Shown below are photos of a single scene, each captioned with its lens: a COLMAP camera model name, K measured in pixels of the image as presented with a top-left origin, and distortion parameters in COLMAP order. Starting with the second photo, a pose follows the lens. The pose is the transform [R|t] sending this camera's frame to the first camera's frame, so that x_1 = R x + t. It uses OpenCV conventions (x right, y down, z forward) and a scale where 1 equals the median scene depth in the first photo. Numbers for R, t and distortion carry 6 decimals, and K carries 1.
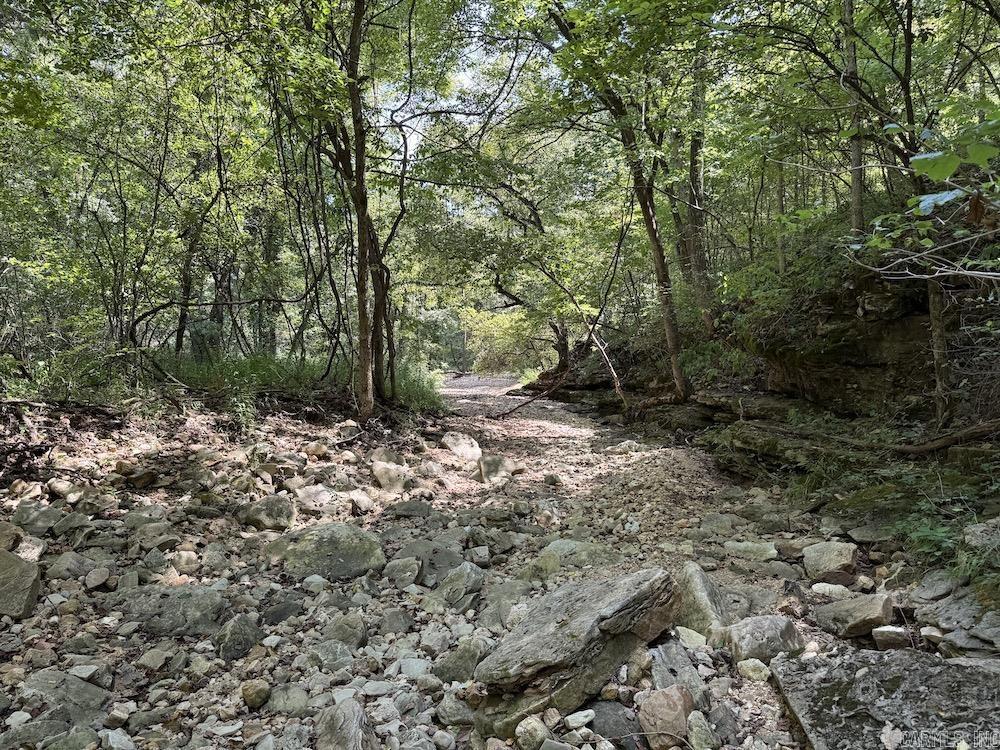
lens RADIAL K [[692.7, 0, 501.0], [0, 692.7, 374.1], [0, 0, 1]] dist [-0.003520, -0.004246]
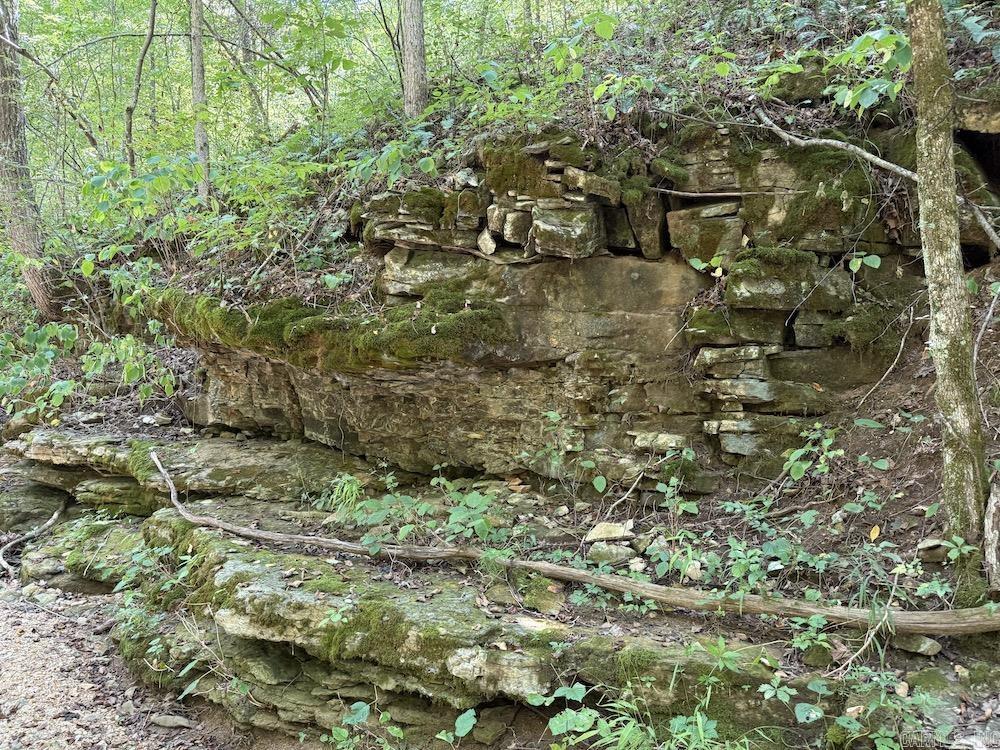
lens RADIAL K [[692.7, 0, 502.3], [0, 692.7, 377.7], [0, 0, 1]] dist [-0.003520, -0.004246]
pose [[0.605297, -0.008950, 0.795950, 0.165266], [0.019880, 0.999795, -0.003876, -0.003084], [-0.795752, 0.018170, 0.605351, 0.687534]]
